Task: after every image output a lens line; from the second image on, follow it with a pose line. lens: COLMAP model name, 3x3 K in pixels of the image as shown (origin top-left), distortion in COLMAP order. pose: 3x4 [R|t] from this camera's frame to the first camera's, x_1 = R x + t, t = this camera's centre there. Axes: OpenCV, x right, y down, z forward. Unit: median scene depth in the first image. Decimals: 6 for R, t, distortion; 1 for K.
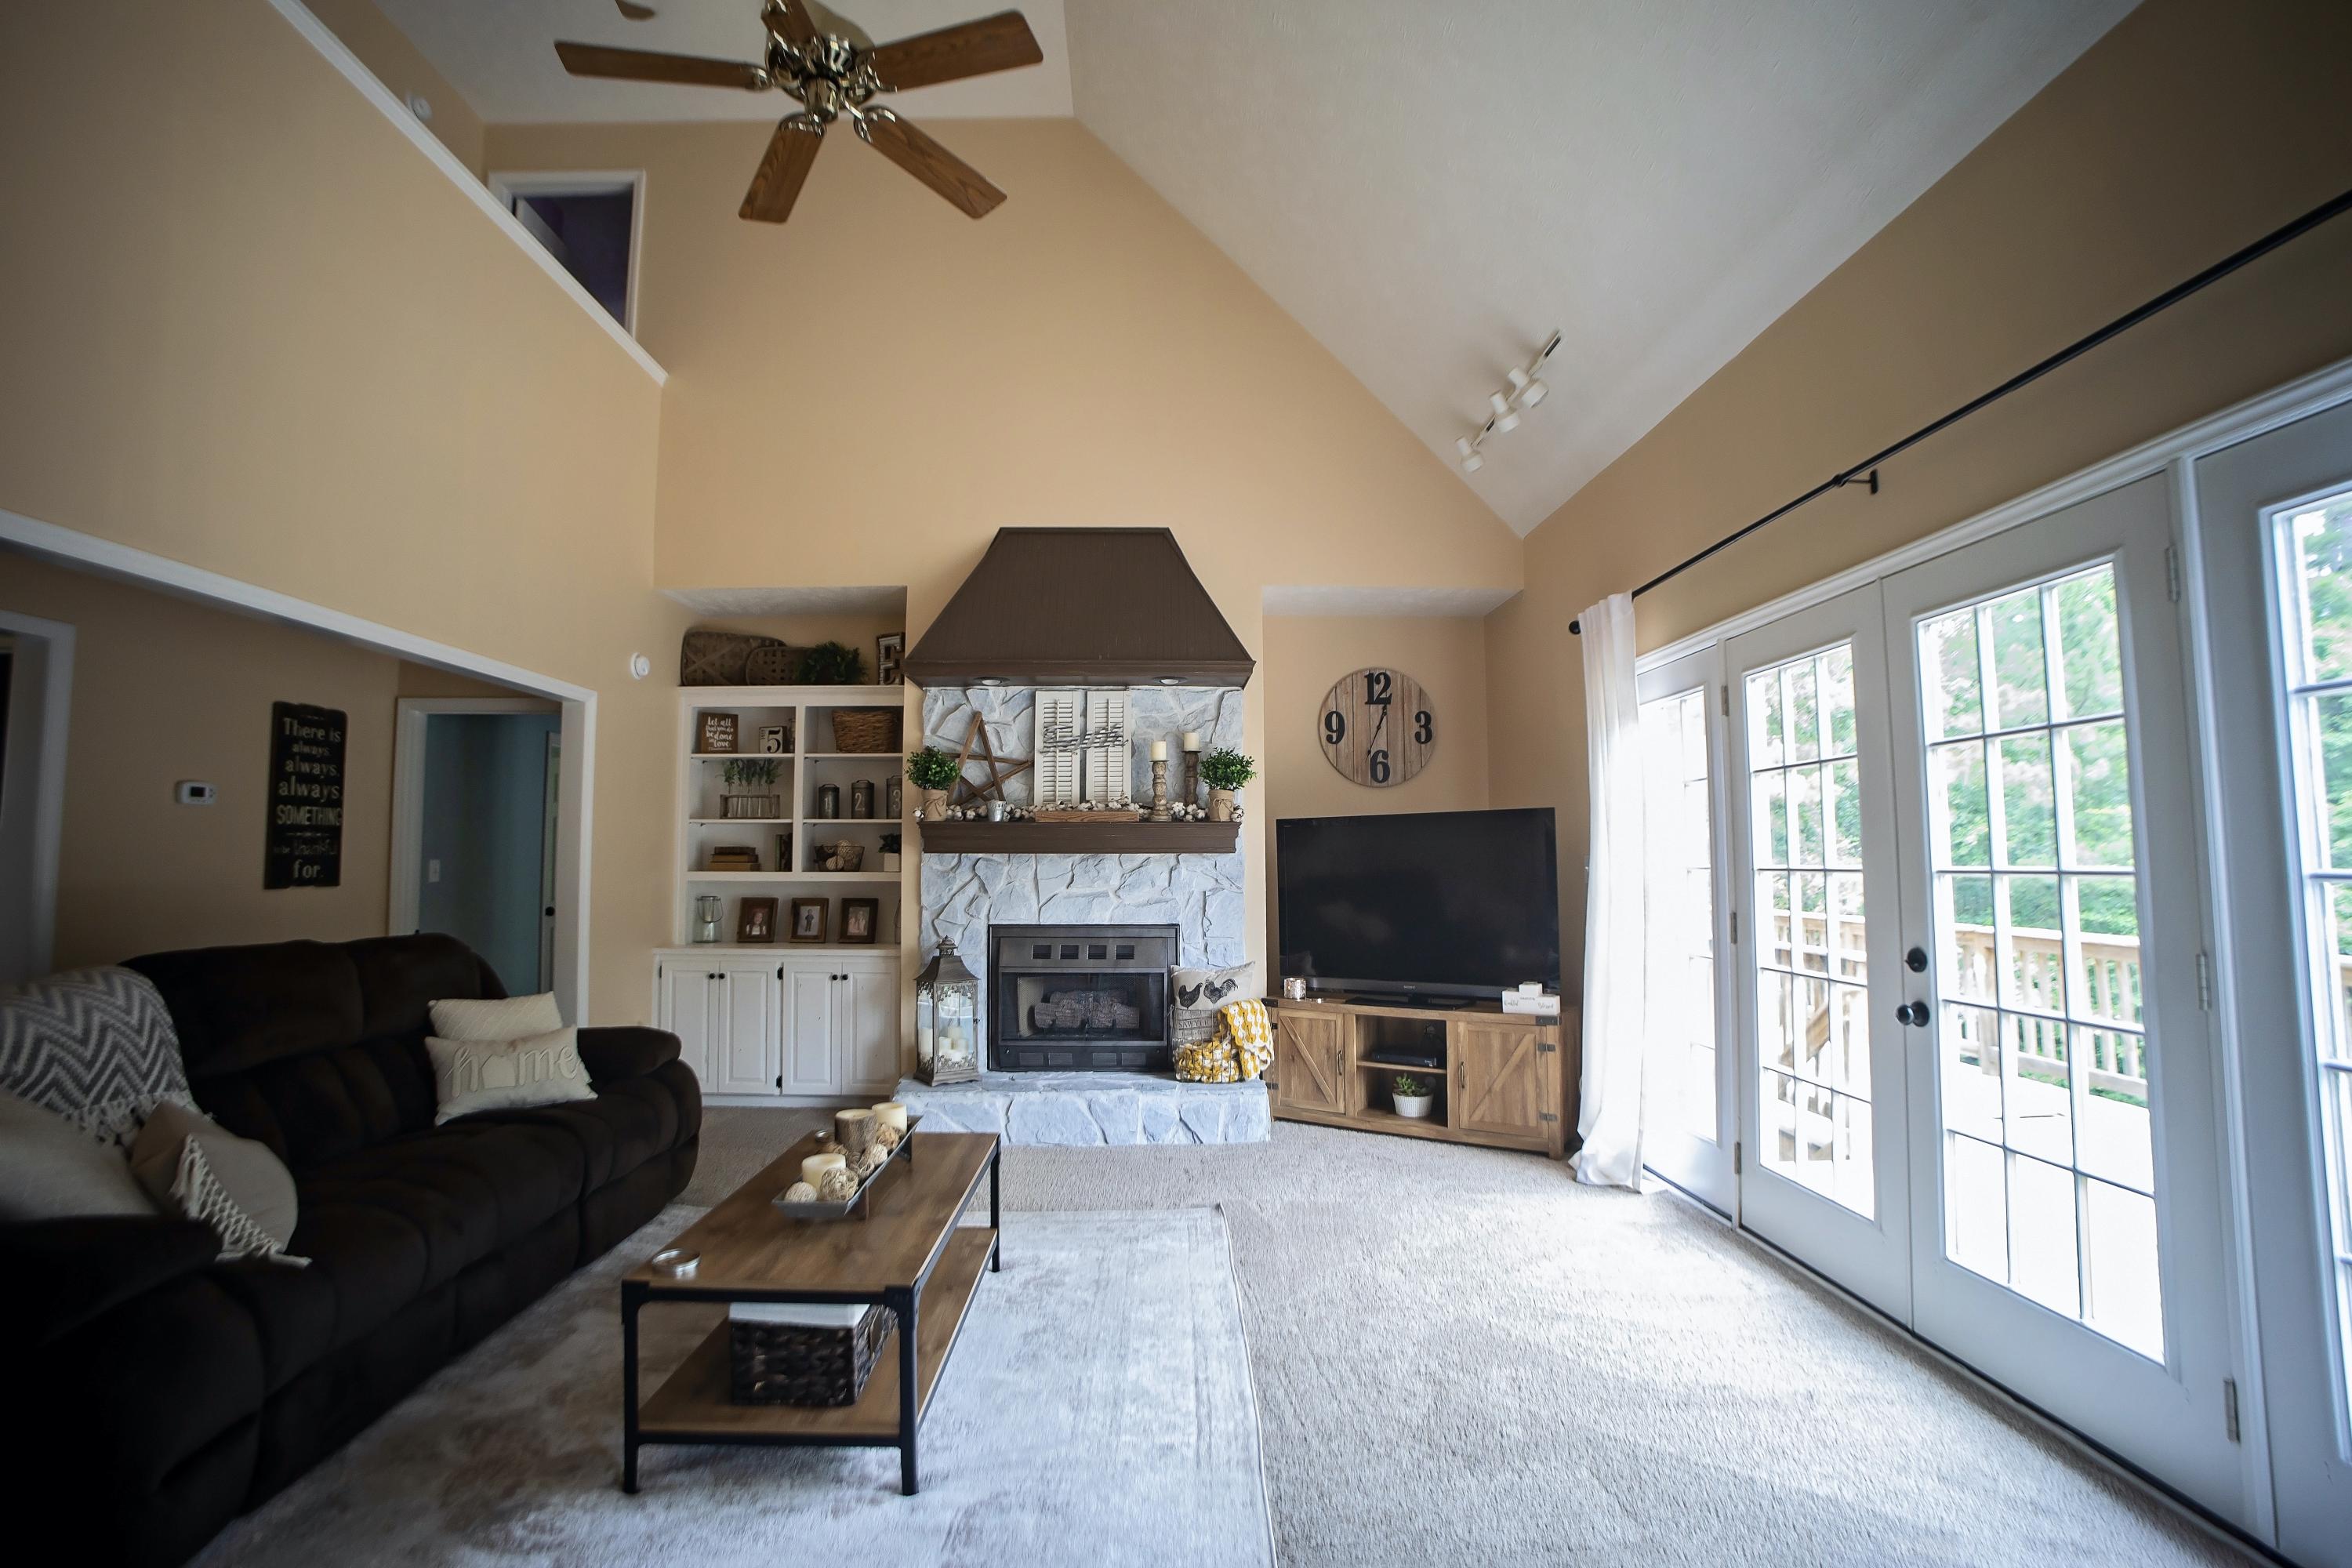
lens RADIAL K [[1052.3, 0, 1181.6], [0, 1052.3, 791.2], [0, 0, 1]] dist [-0.107730, 0.042765]
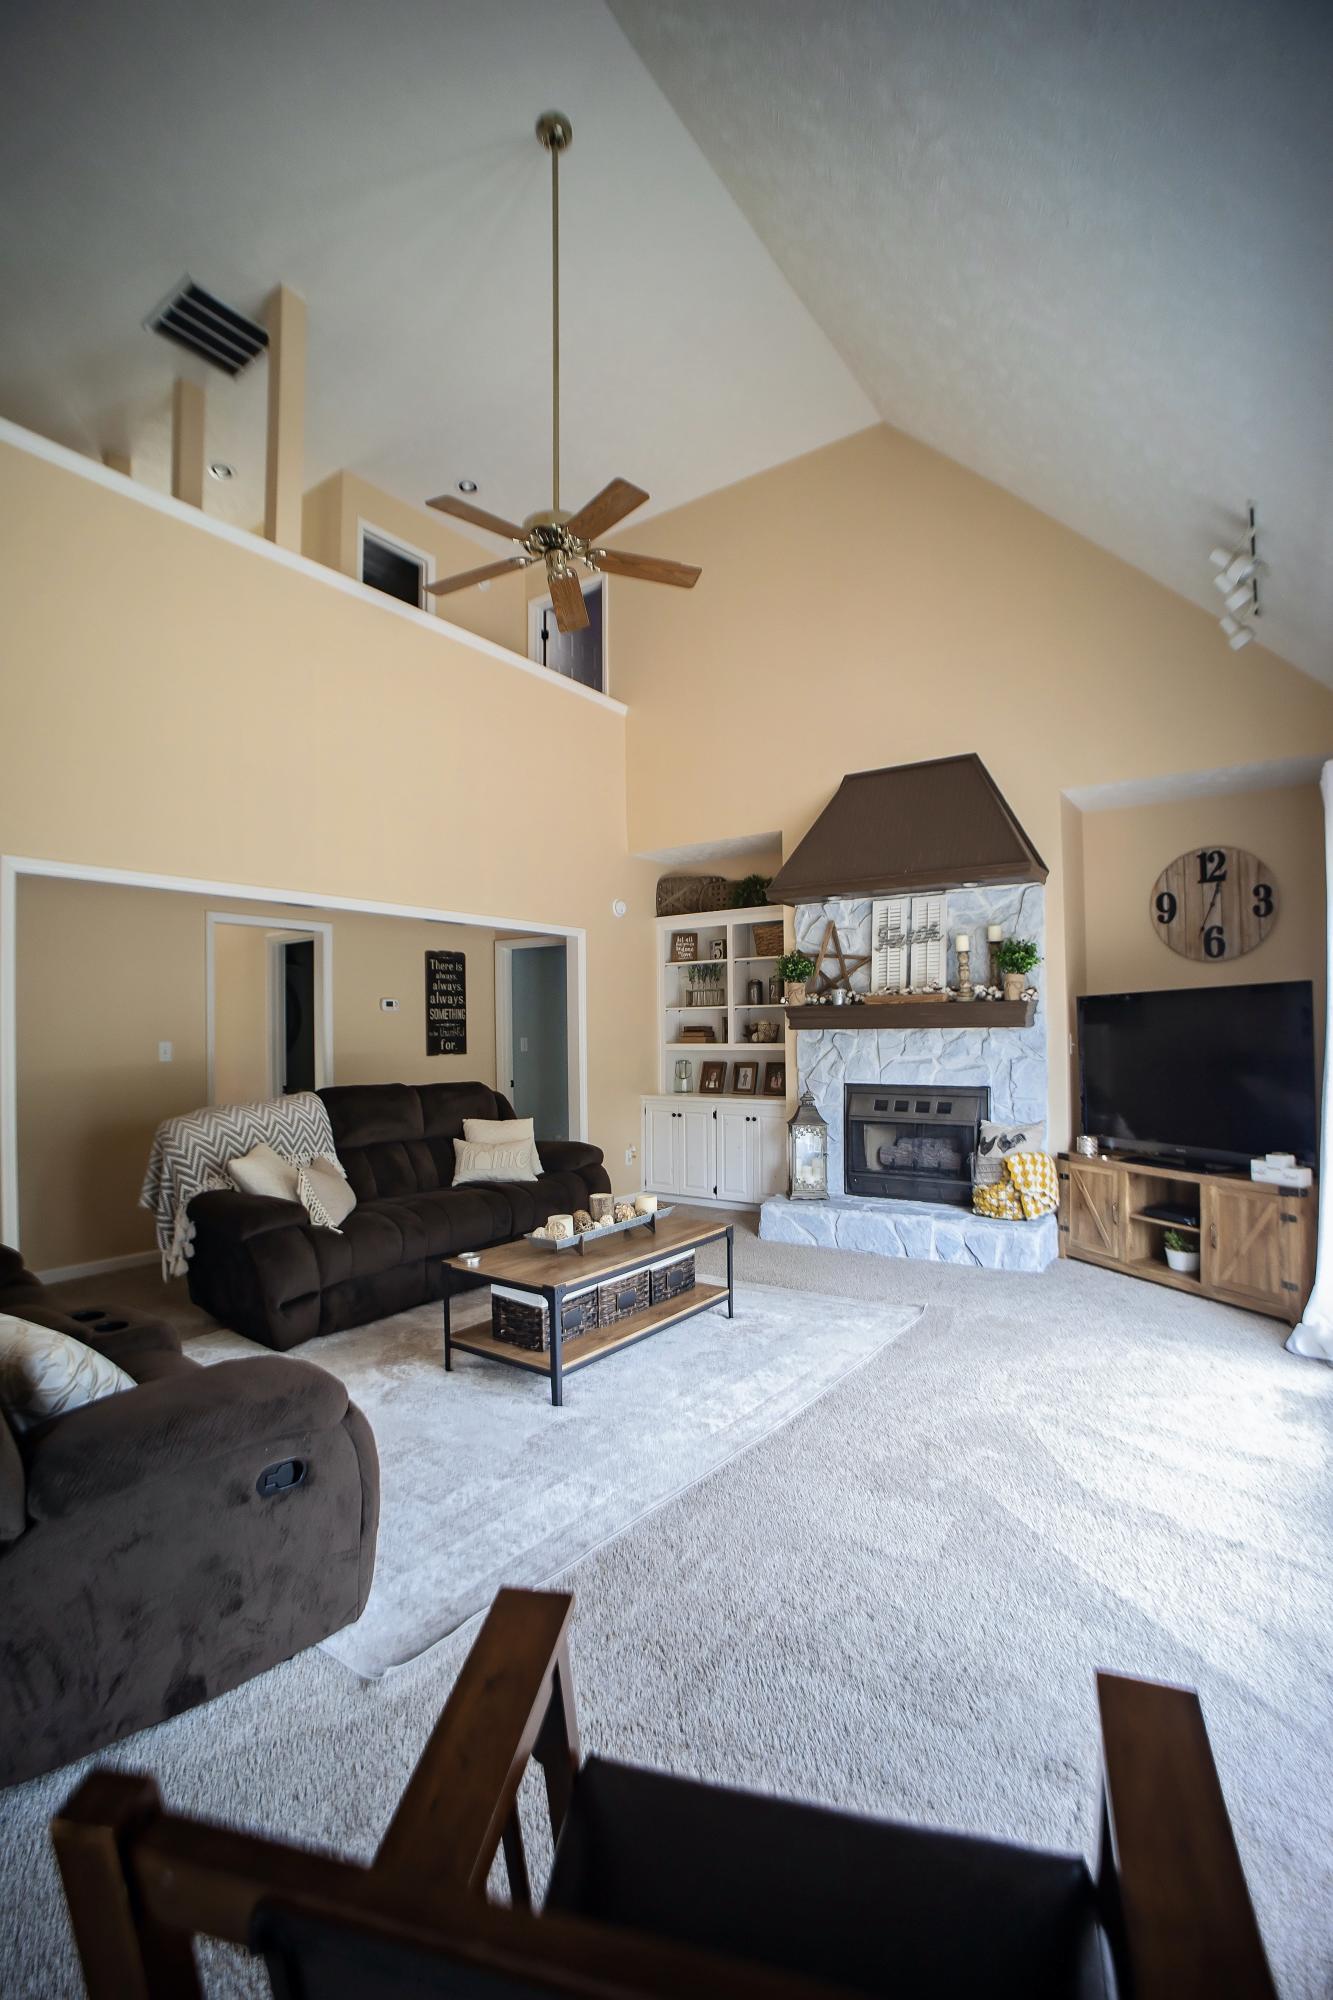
lens RADIAL K [[895.0, 0, 656.1], [0, 895.0, 1028.7], [0, 0, 1]] dist [-0.107895, 0.042636]
pose [[0.795065, -0.008693, -0.606461, 0.330708], [0.049021, 0.997547, 0.049968, -0.008983], [0.604539, -0.069458, 0.793541, -0.025857]]
